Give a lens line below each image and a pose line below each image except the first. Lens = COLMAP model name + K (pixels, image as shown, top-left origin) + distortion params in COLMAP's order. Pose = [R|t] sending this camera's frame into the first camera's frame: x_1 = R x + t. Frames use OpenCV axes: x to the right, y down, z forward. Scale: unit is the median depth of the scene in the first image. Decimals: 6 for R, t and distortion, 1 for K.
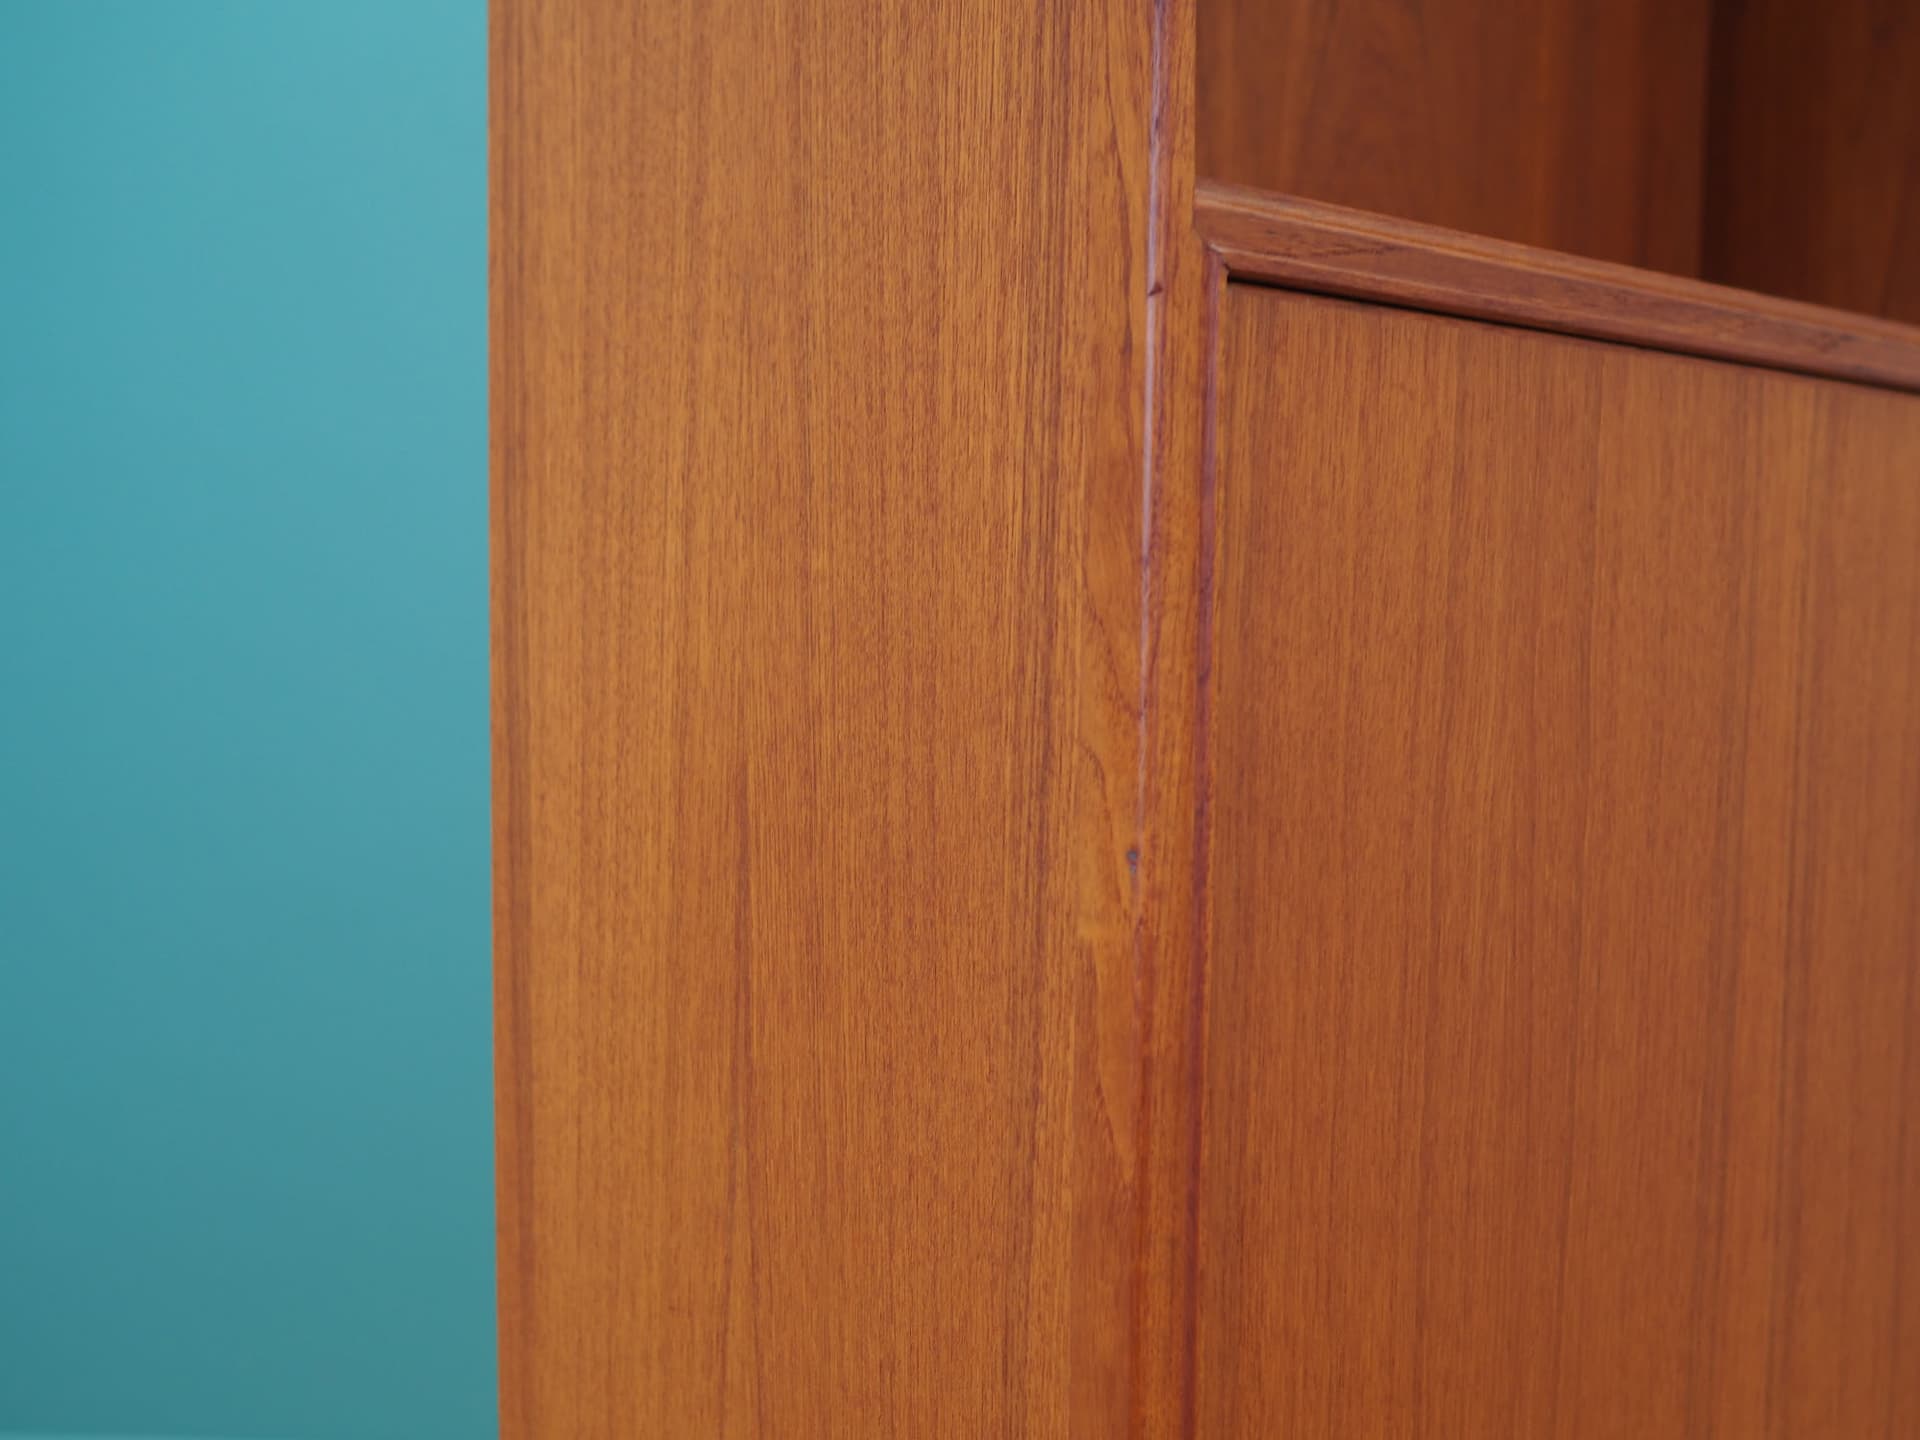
lens RADIAL K [[2204.7, 0, 1045.2], [0, 2204.7, 725.2], [0, 0, 1]] dist [-0.014023, -0.030465]
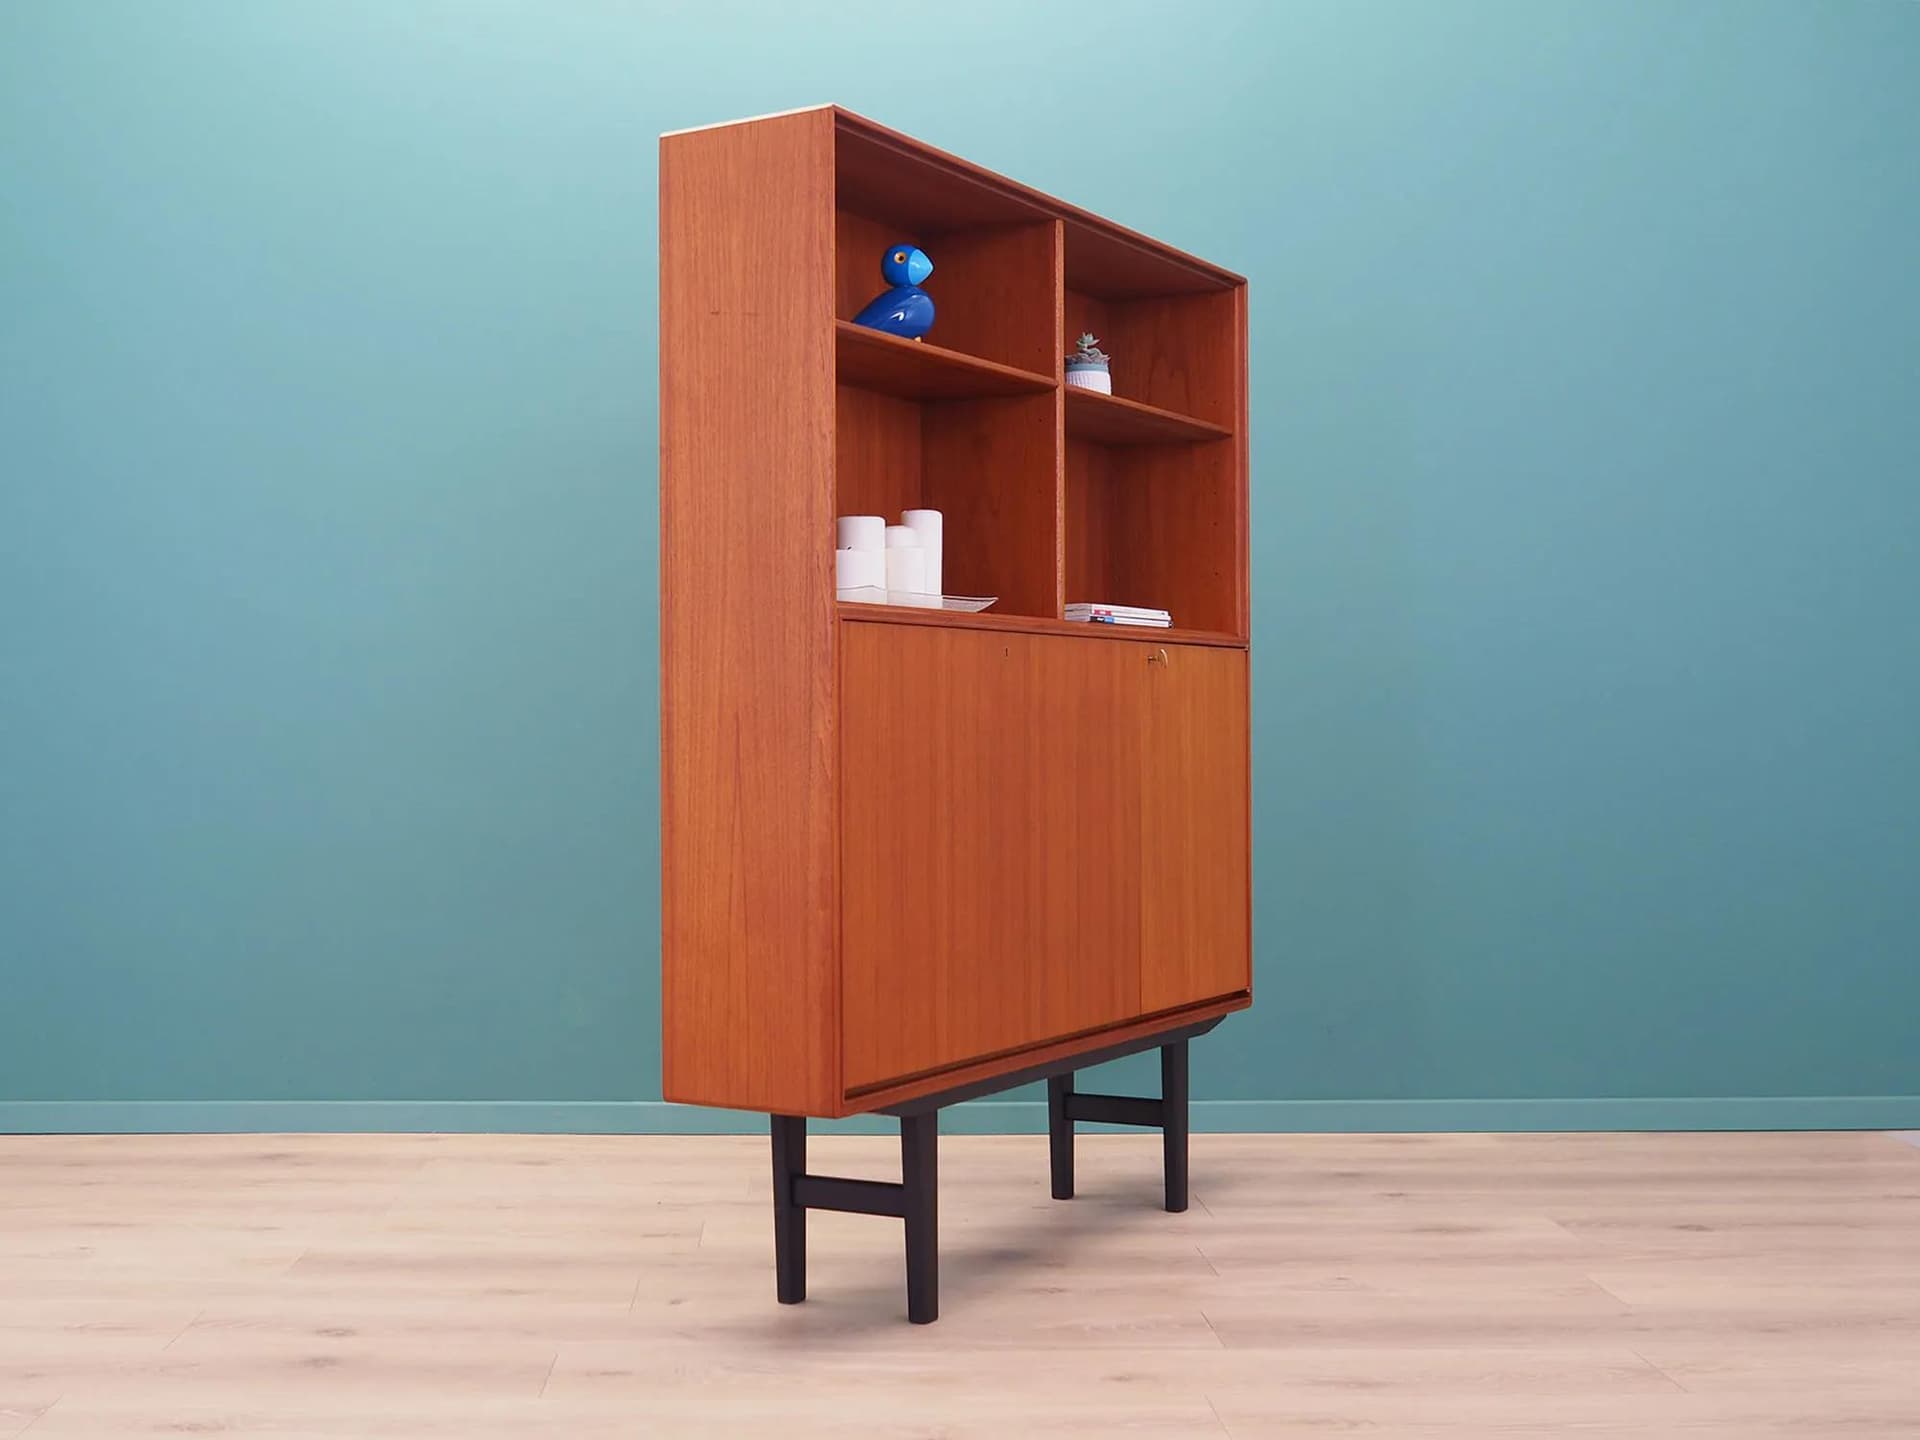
lens RADIAL K [[2204.7, 0, 1045.2], [0, 2204.7, 725.2], [0, 0, 1]] dist [-0.014023, -0.030465]
pose [[0.946008, -0.020188, 0.323515, -1.078916], [0.034649, 0.998638, -0.039005, 0.262948], [-0.322287, 0.048108, 0.945419, -3.862461]]
